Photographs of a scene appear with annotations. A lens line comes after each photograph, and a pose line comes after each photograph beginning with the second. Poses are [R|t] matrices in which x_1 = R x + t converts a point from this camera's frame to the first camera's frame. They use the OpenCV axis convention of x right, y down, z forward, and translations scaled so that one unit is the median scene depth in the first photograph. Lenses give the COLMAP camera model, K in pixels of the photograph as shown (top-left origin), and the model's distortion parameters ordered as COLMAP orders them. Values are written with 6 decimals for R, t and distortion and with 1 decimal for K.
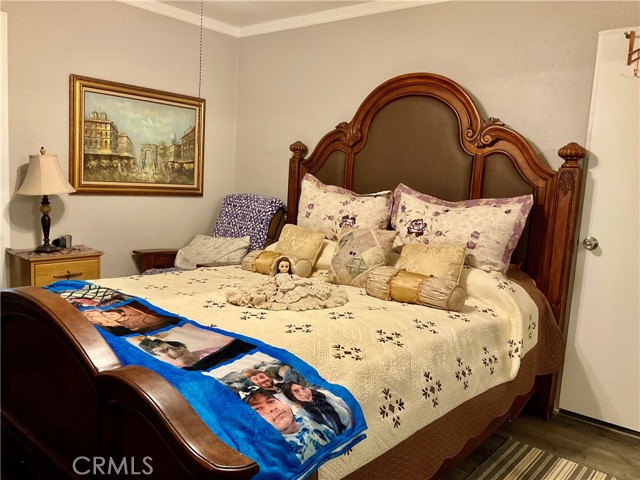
lens RADIAL K [[525.9, 0, 317.3], [0, 525.9, 240.5], [0, 0, 1]] dist [0.074378, -0.150510]
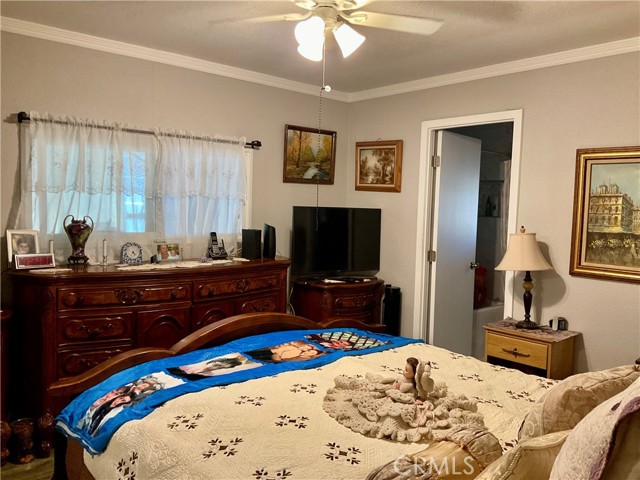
lens RADIAL K [[525.9, 0, 319.7], [0, 525.9, 240.3], [0, 0, 1]] dist [0.074378, -0.150510]
pose [[-0.143139, 0.000490, -0.989702, 0.518296], [-0.163278, 0.986286, 0.024103, -0.096943], [0.976141, 0.165047, -0.141096, 0.681391]]
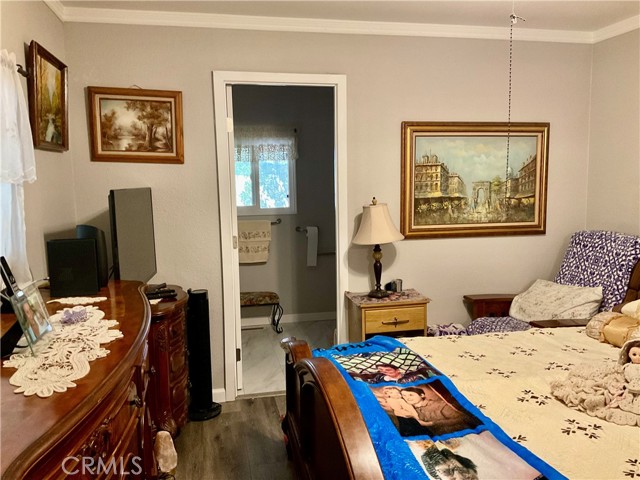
lens RADIAL K [[525.9, 0, 319.8], [0, 525.9, 239.8], [0, 0, 1]] dist [0.074378, -0.150510]
pose [[0.792108, 0.001179, -0.610380, 0.025791], [-0.016099, 0.999691, -0.018961, -0.063715], [0.610169, 0.024846, 0.791882, 0.104883]]
